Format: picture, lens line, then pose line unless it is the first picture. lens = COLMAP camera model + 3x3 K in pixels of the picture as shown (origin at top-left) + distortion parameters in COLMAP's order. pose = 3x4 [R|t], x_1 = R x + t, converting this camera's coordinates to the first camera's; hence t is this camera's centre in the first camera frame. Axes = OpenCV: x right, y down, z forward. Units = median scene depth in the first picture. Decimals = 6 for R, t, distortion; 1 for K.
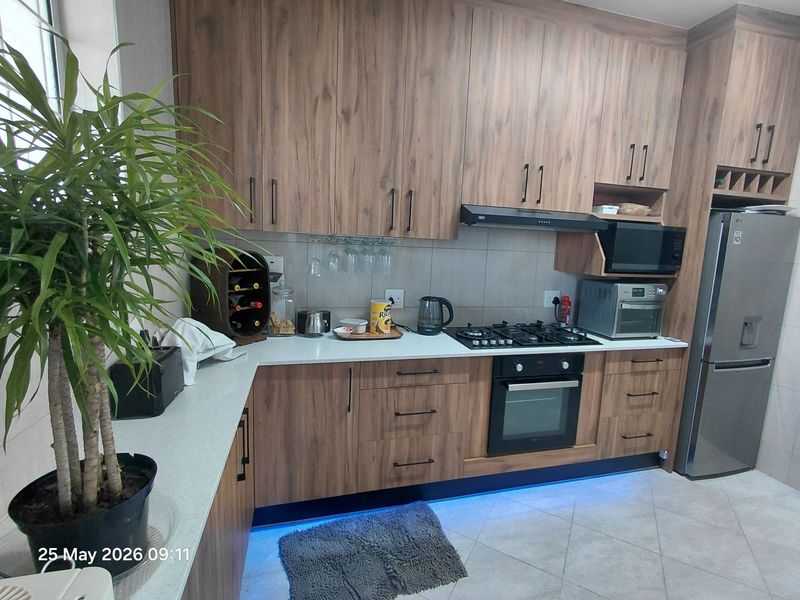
lens RADIAL K [[371.5, 0, 402.8], [0, 371.5, 294.2], [0, 0, 1]] dist [-0.001206, 0.000273]
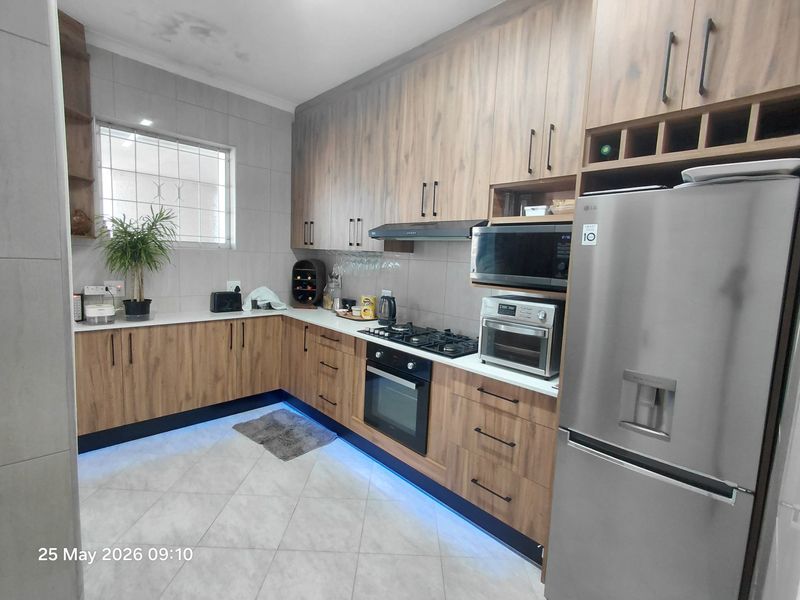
lens RADIAL K [[371.5, 0, 402.8], [0, 371.5, 294.2], [0, 0, 1]] dist [-0.001206, 0.000273]
pose [[0.492655, 0.071003, -0.867323, 1.280346], [-0.142582, 0.989783, 0.000039, -0.006641], [0.858465, 0.123645, 0.497745, 0.416865]]
